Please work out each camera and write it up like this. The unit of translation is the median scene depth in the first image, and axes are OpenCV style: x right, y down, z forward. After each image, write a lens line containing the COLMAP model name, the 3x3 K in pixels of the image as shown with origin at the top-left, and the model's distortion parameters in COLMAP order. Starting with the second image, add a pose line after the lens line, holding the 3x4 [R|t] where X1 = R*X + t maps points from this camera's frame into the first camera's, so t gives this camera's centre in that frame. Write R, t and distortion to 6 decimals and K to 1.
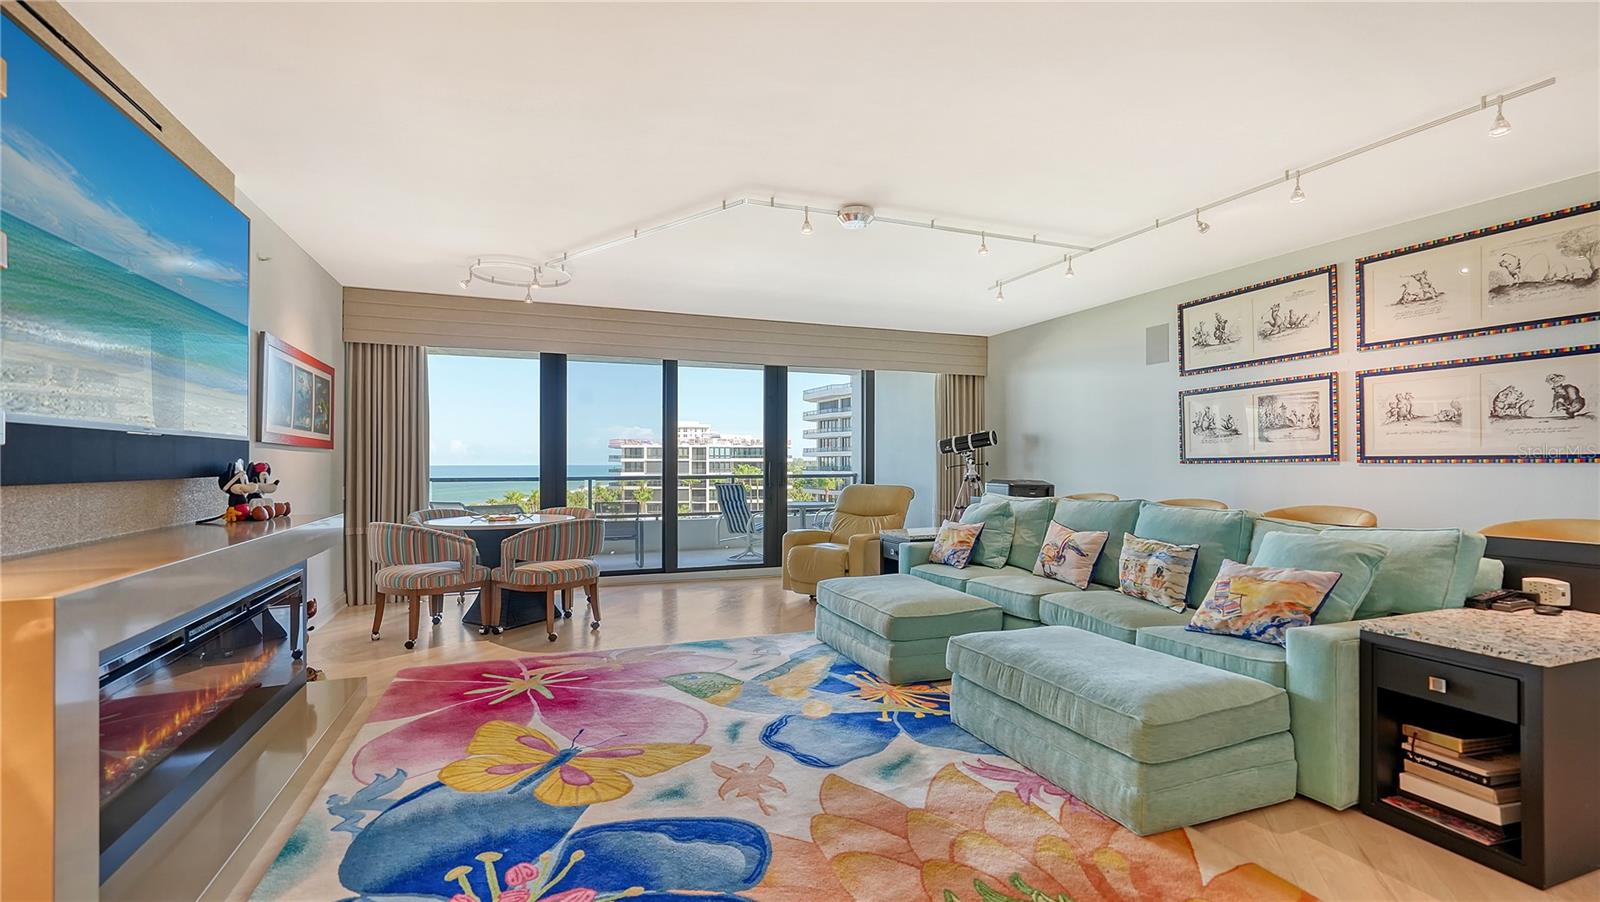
lens RADIAL K [[661.1, 0, 798.1], [0, 661.1, 460.3], [0, 0, 1]] dist [-0.008080, -0.000295]
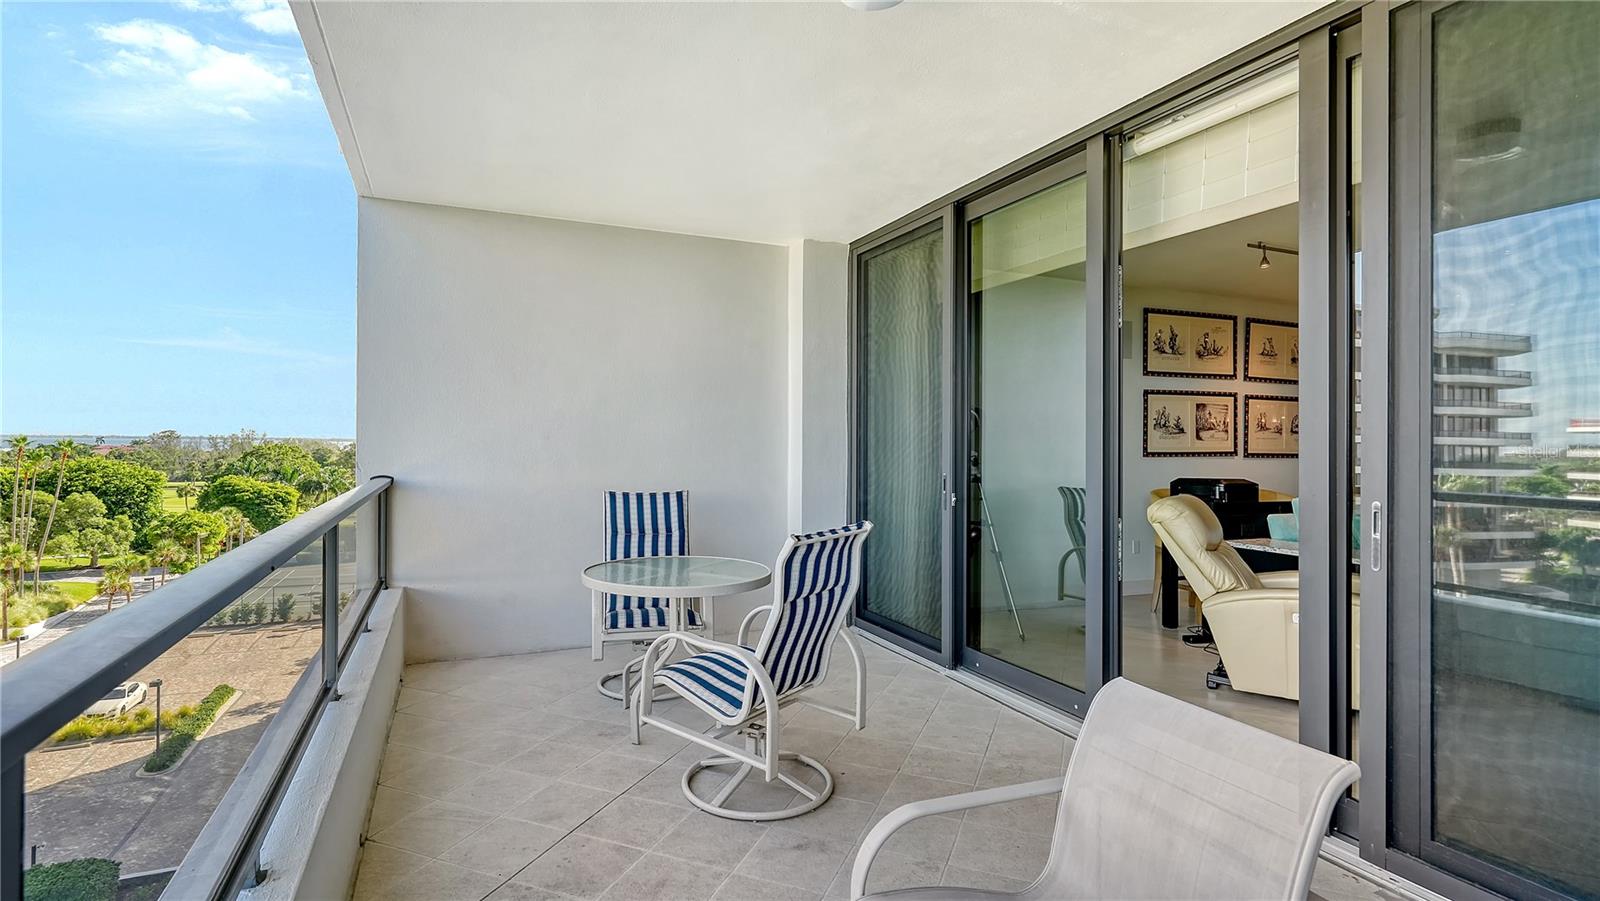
lens RADIAL K [[813.1, 0, 795.0], [0, 813.1, 452.3], [0, 0, 1]] dist [0.000136, -0.000260]
pose [[-0.021427, 0.008976, 0.999730, -0.795715], [-0.012208, 0.999883, -0.009239, 0.018050], [-0.999696, -0.012403, -0.021315, 1.758740]]
